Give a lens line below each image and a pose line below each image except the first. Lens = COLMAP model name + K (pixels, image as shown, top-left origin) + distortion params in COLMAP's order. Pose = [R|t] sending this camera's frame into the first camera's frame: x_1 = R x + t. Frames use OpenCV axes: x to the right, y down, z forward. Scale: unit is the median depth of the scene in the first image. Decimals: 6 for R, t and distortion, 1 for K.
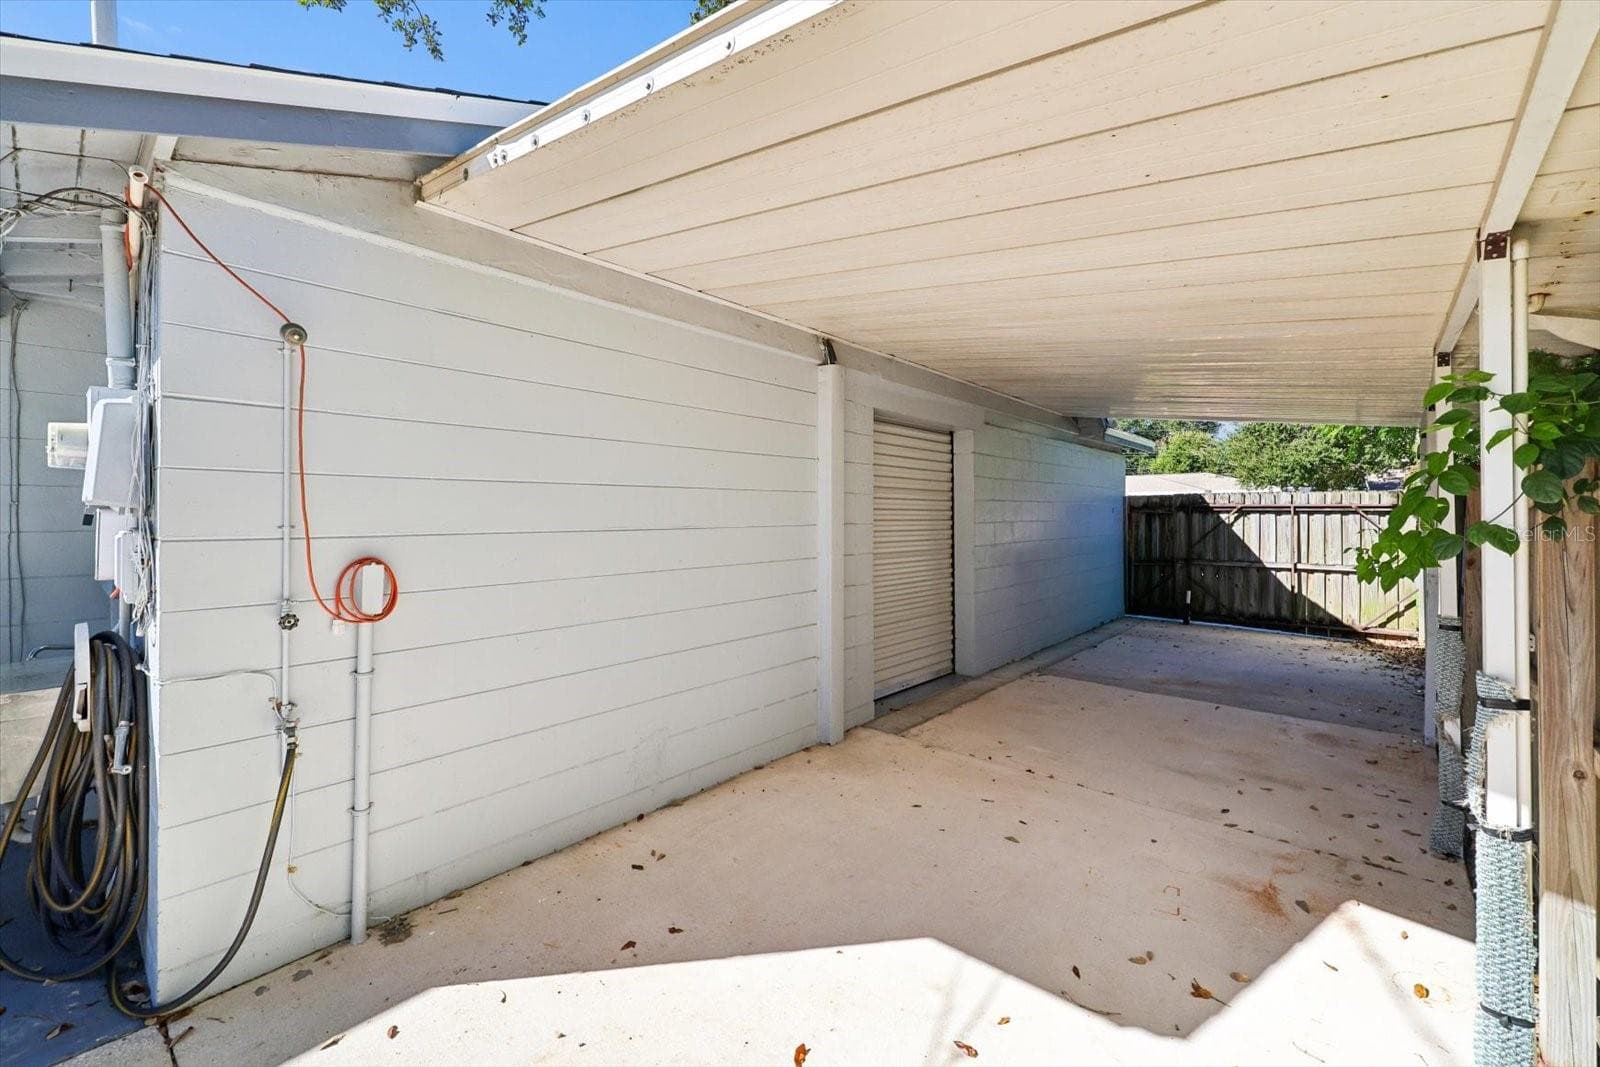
lens RADIAL K [[689.3, 0, 799.8], [0, 689.3, 516.9], [0, 0, 1]] dist [-0.003202, 0.000177]
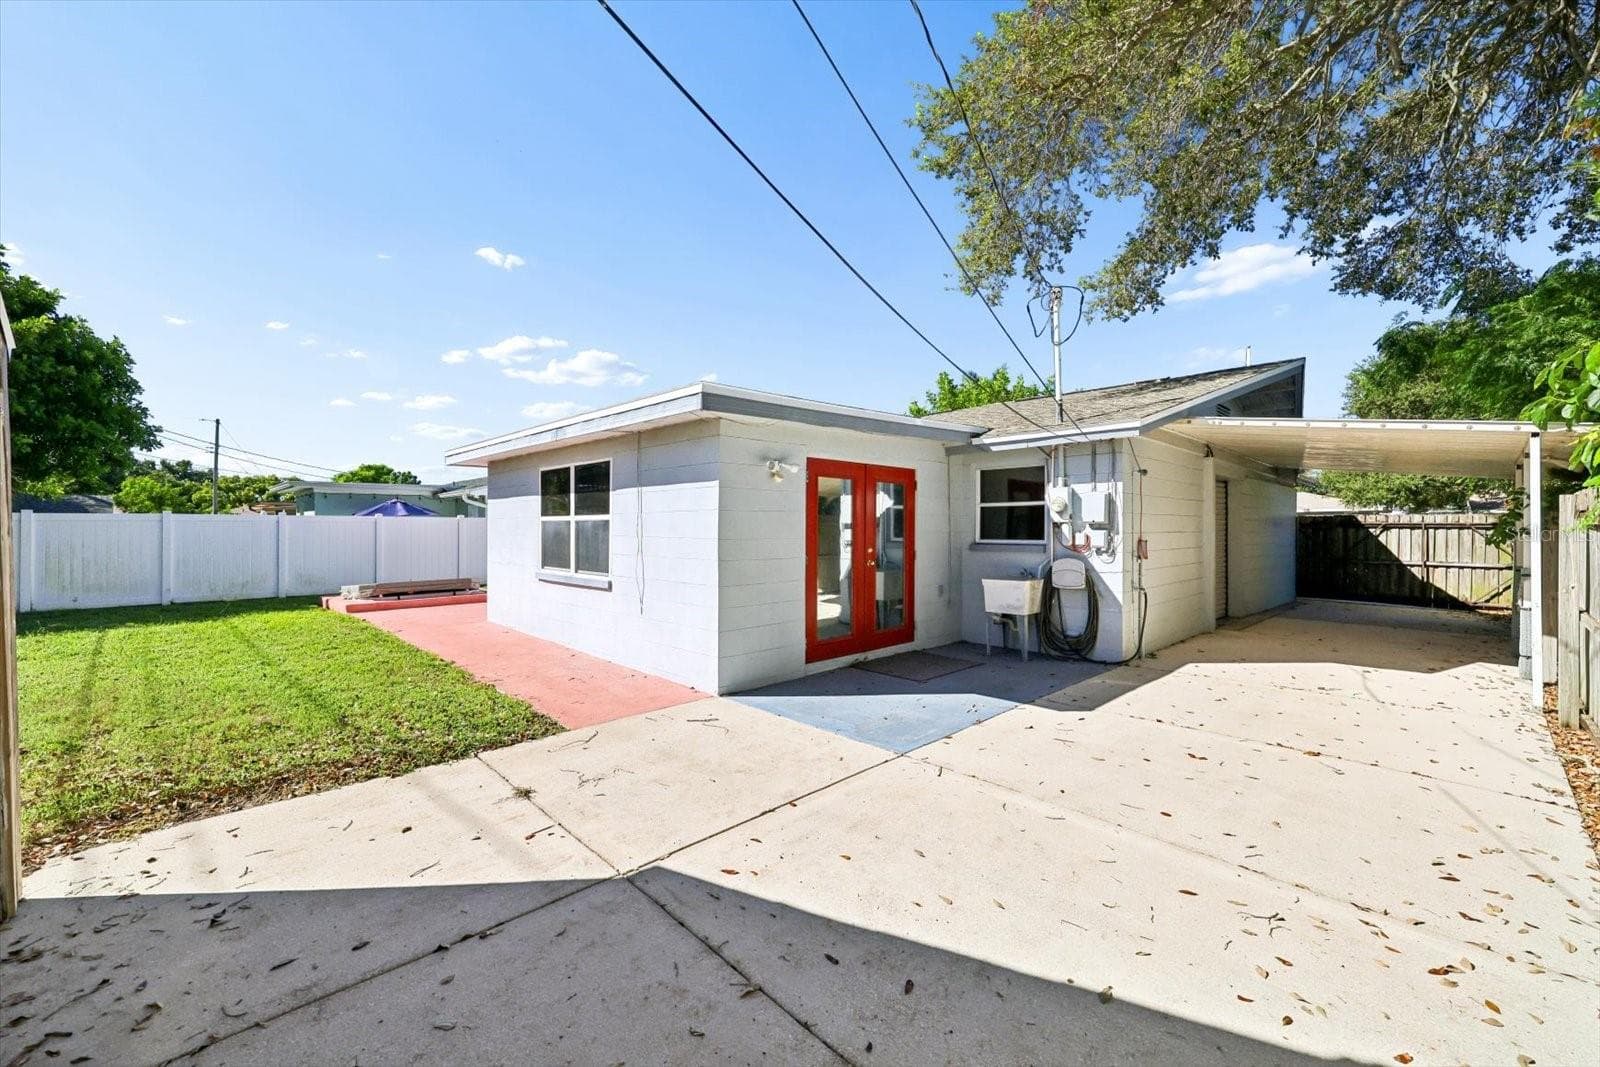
lens RADIAL K [[656.9, 0, 800.5], [0, 656.9, 532.1], [0, 0, 1]] dist [-0.007963, -0.000453]
pose [[0.994374, 0.004930, -0.105815, -0.492010], [-0.004952, 0.999988, 0.000057, 0.009349], [0.105814, 0.000468, 0.994386, -0.569569]]
